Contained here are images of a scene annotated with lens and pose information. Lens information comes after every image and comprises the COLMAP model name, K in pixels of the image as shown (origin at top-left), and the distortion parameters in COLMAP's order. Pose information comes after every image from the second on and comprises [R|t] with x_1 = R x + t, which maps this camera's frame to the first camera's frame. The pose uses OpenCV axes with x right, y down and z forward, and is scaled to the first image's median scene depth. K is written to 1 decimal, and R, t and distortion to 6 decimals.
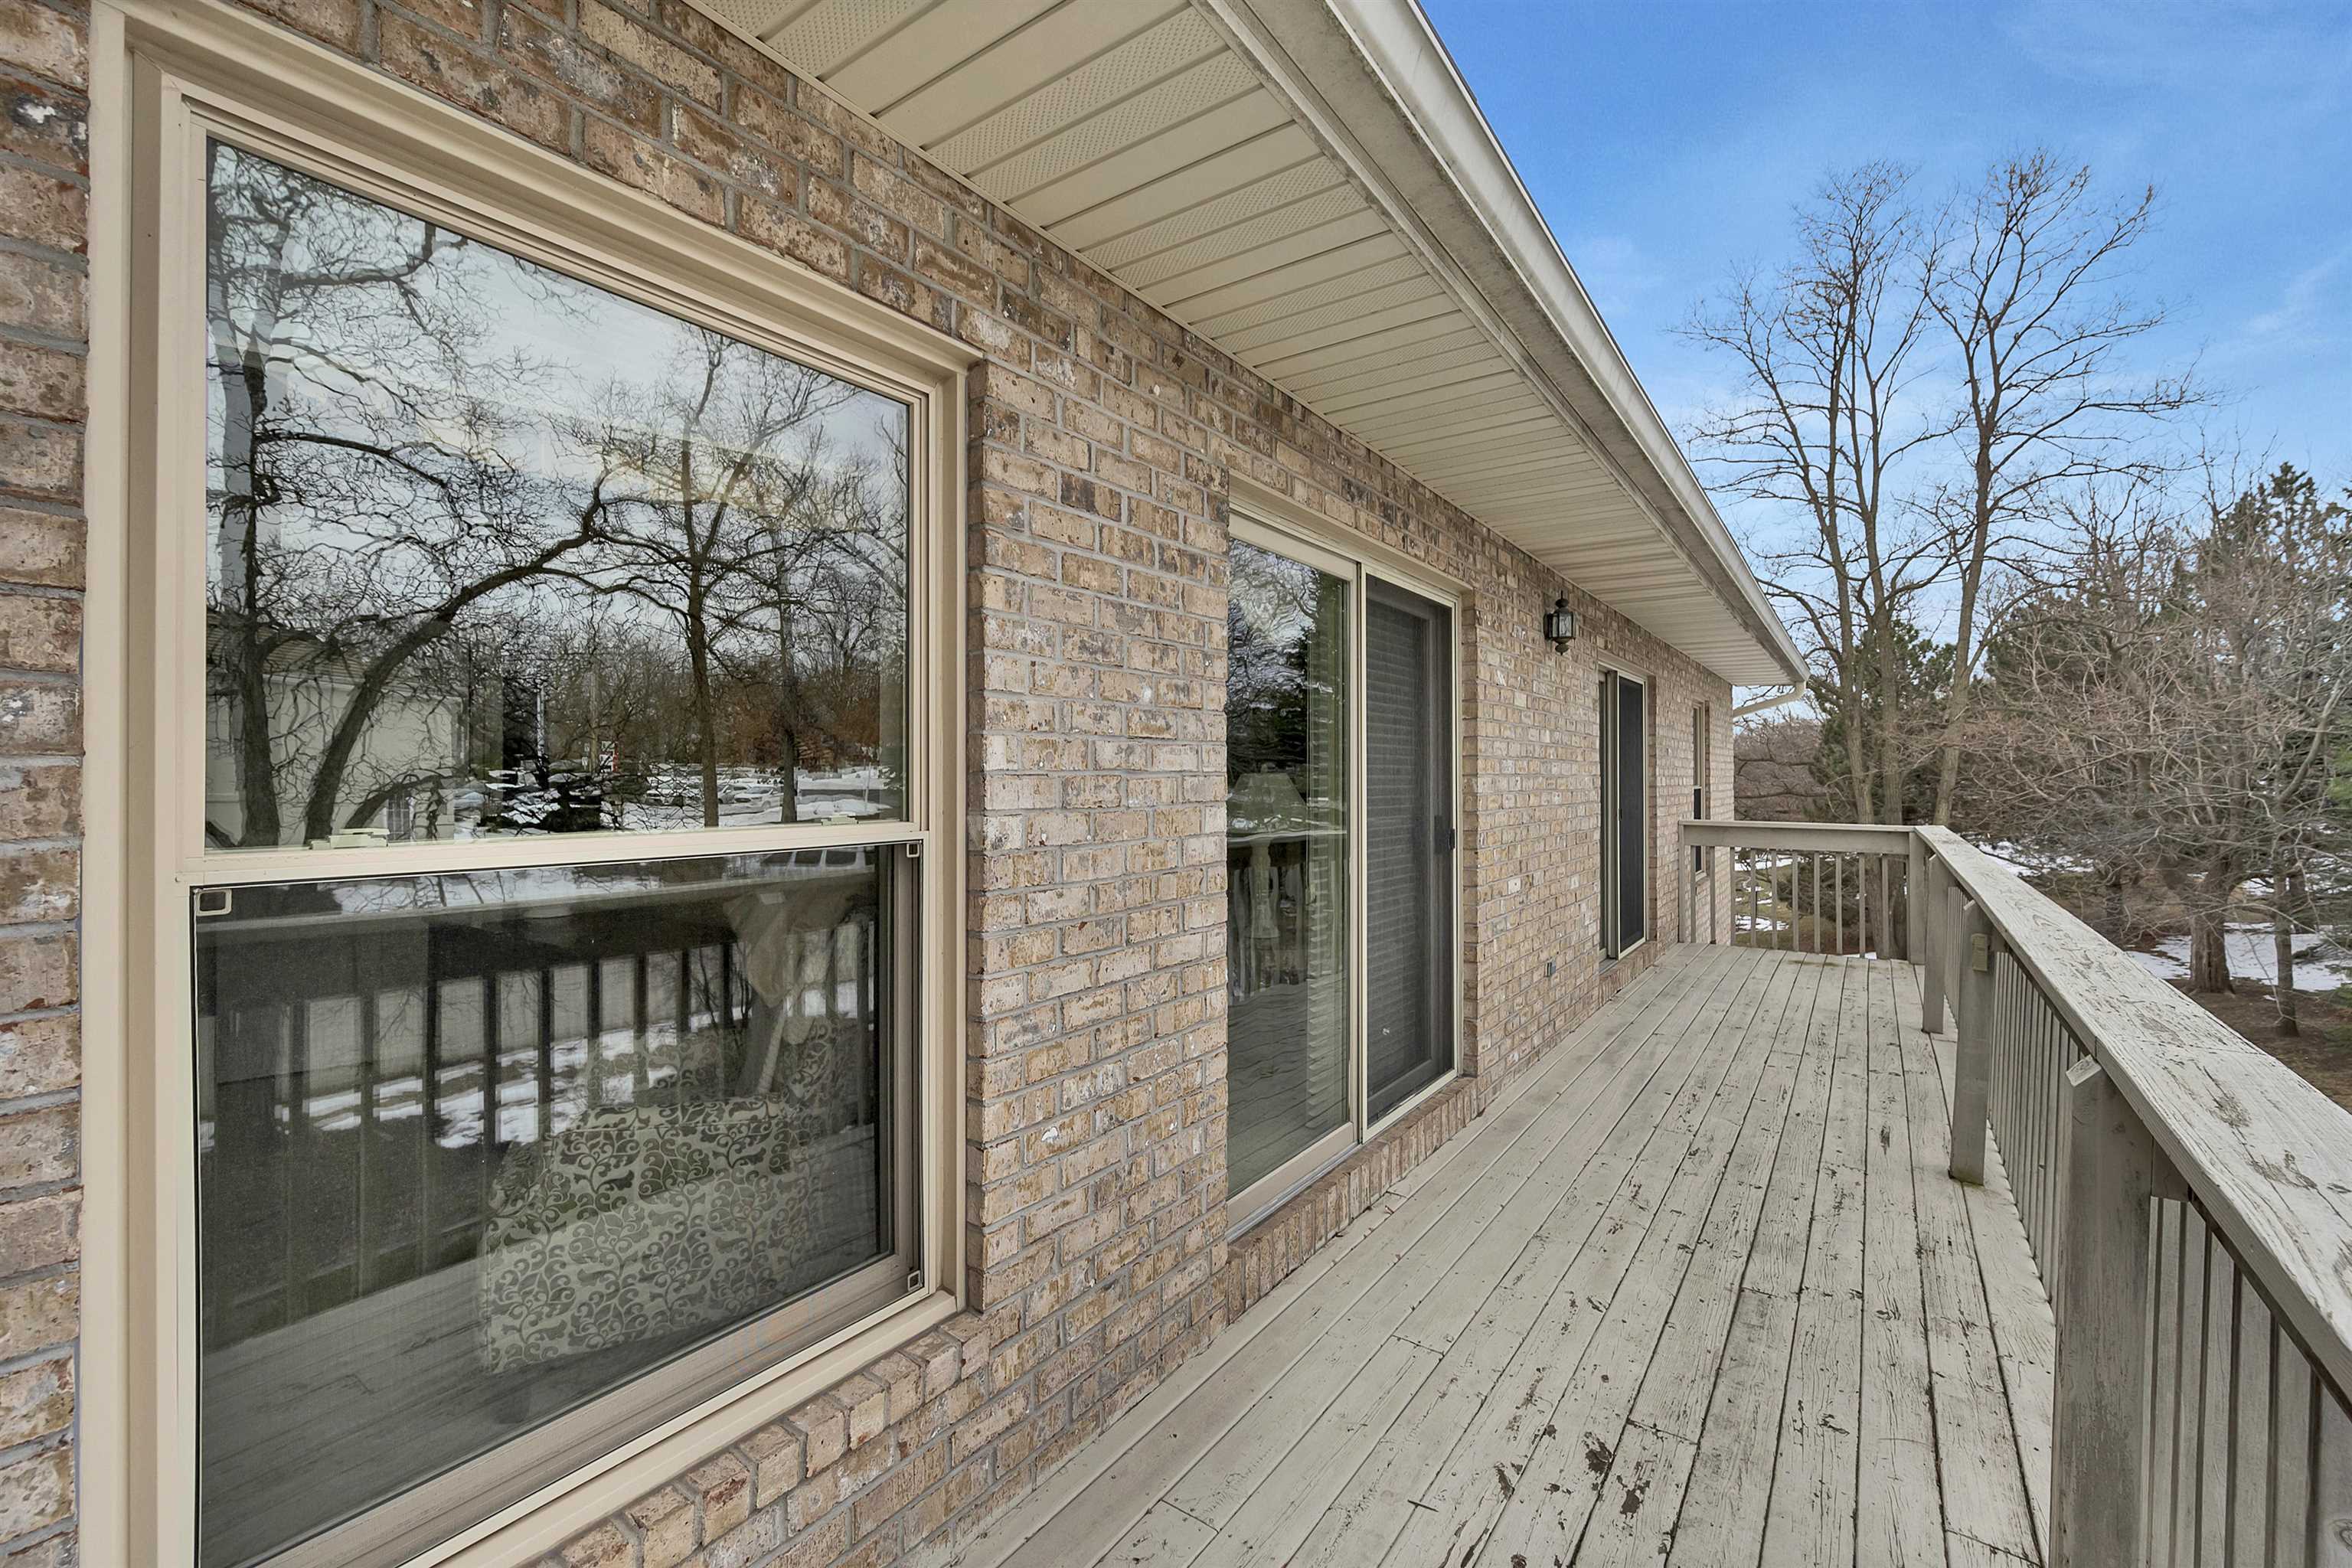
lens RADIAL K [[941.9, 0, 1240.3], [0, 941.9, 783.6], [0, 0, 1]] dist [0.002395, -0.000482]
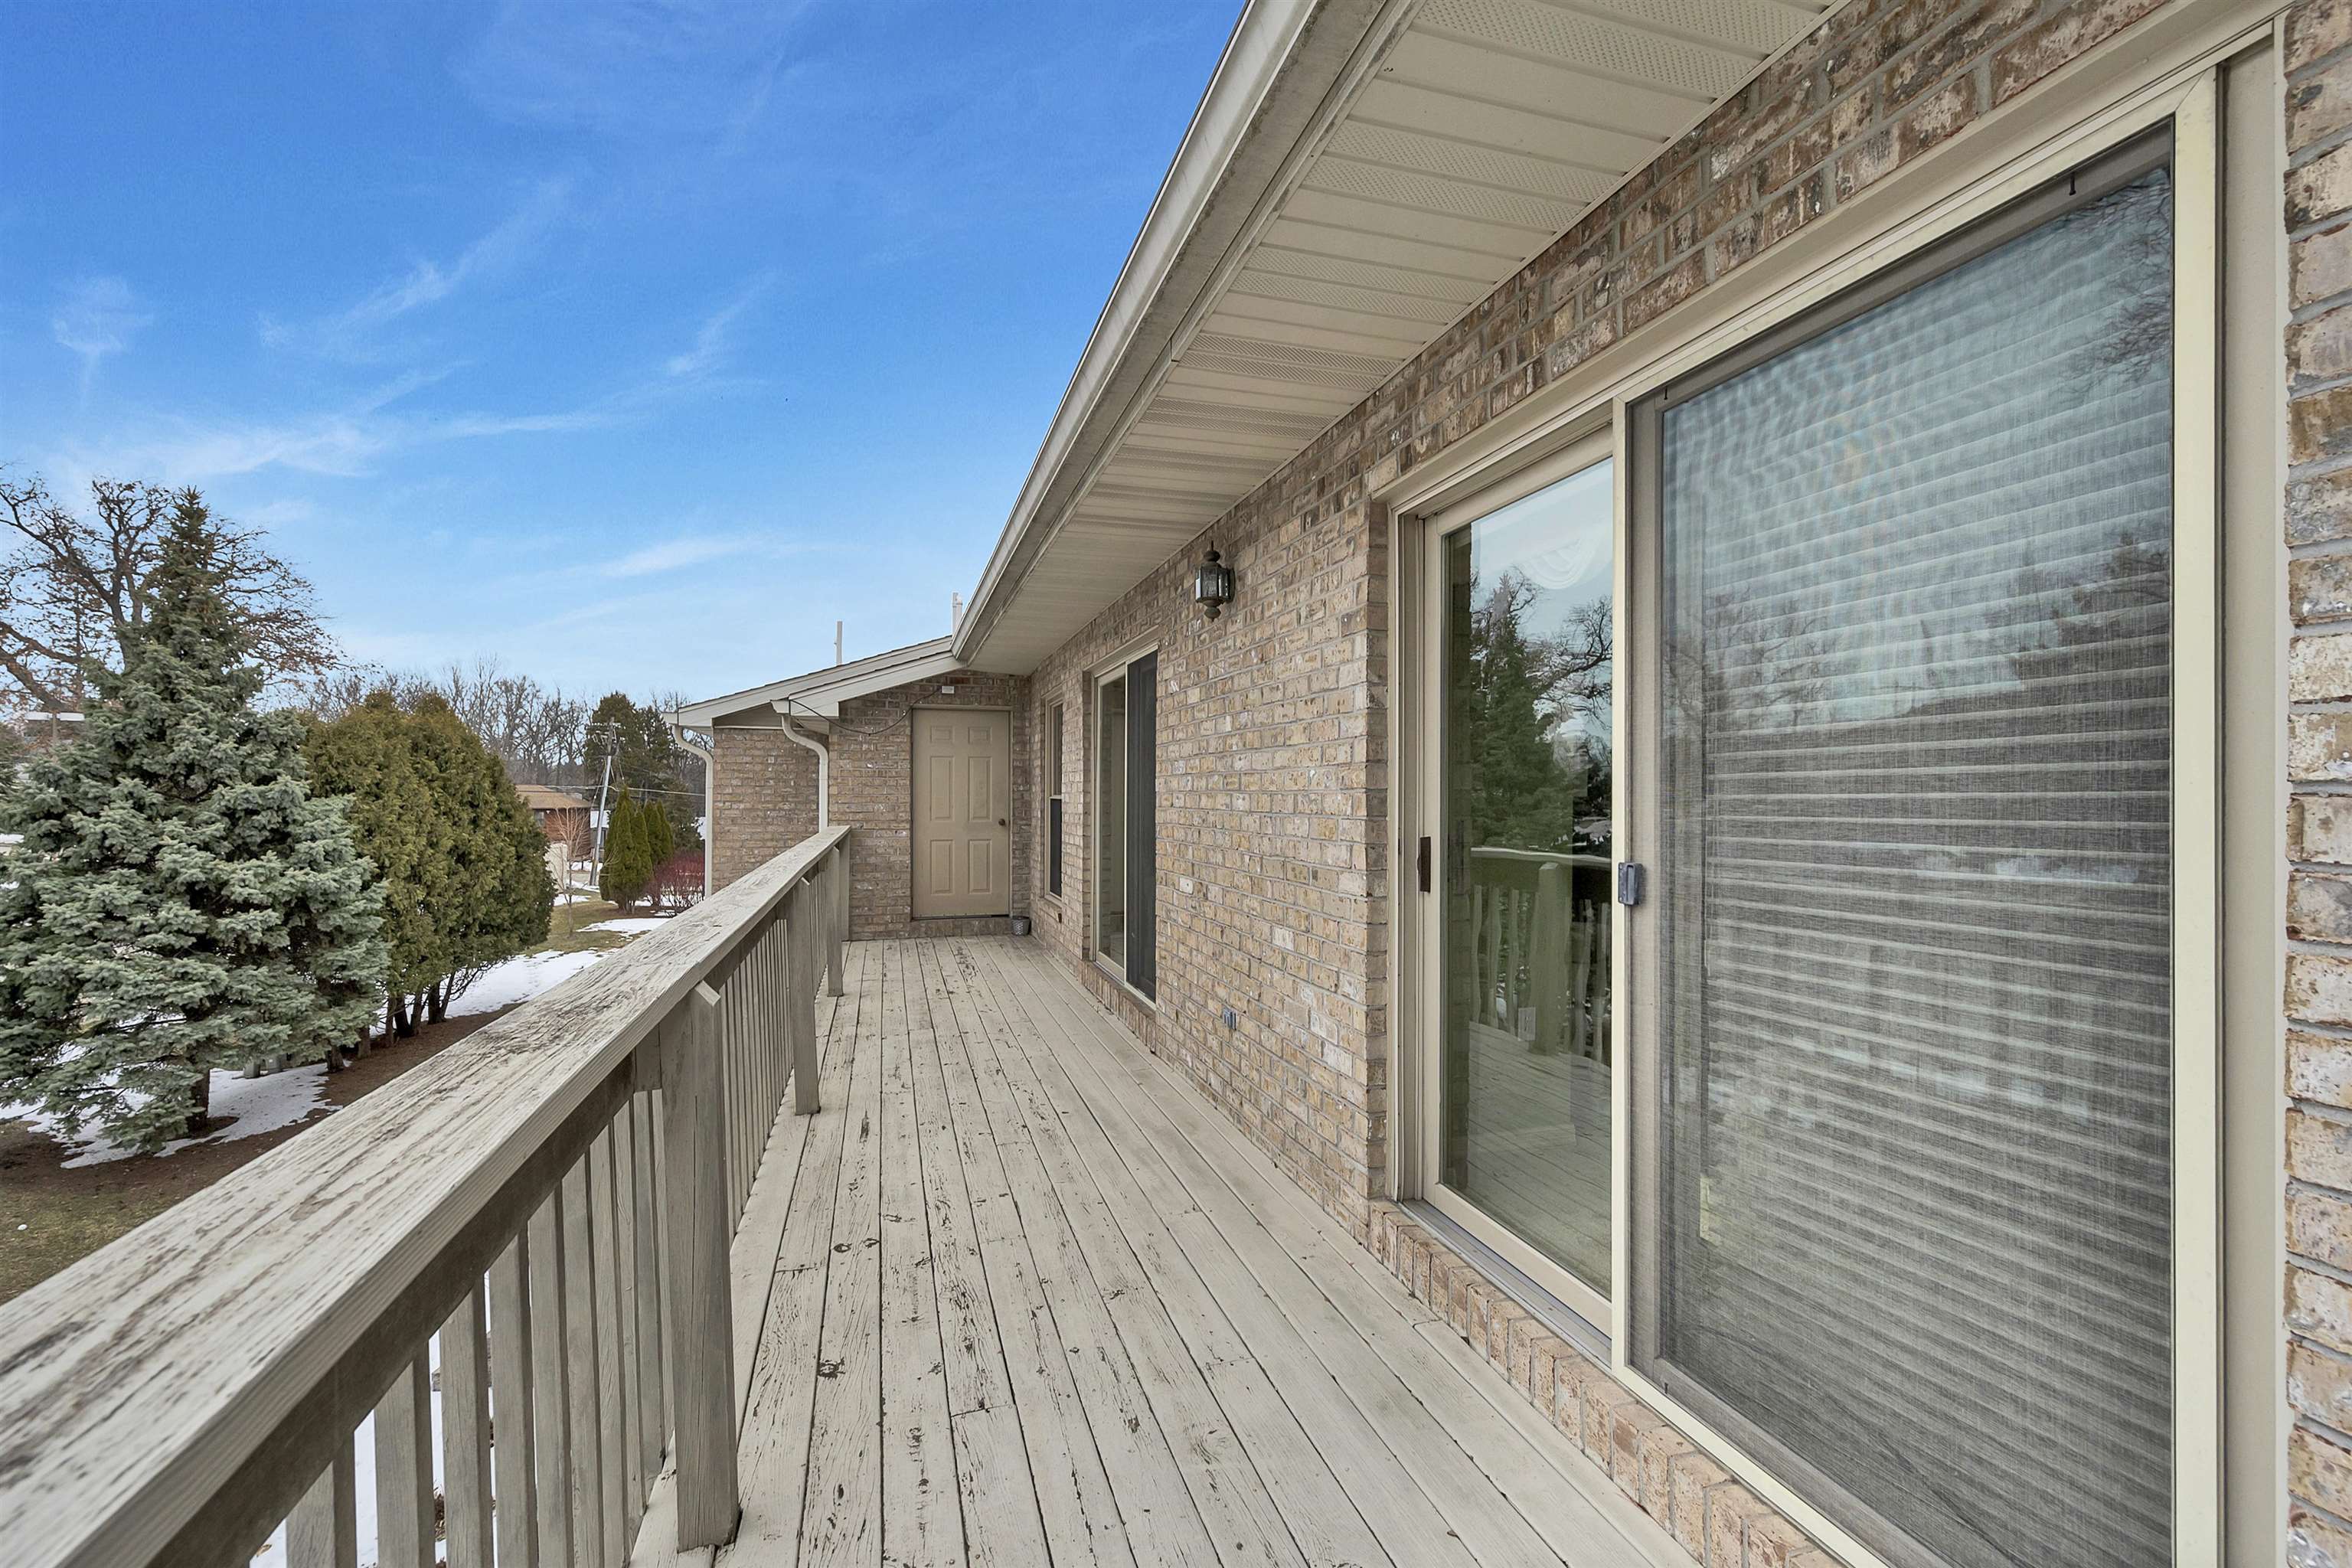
lens RADIAL K [[941.9, 0, 1171.0], [0, 941.9, 798.0], [0, 0, 1]] dist [0.002395, -0.000482]
pose [[-0.630434, 0.005861, -0.776221, 1.167628], [-0.002529, 0.999951, 0.009605, 0.006440], [0.776239, 0.008019, -0.630388, 1.751227]]
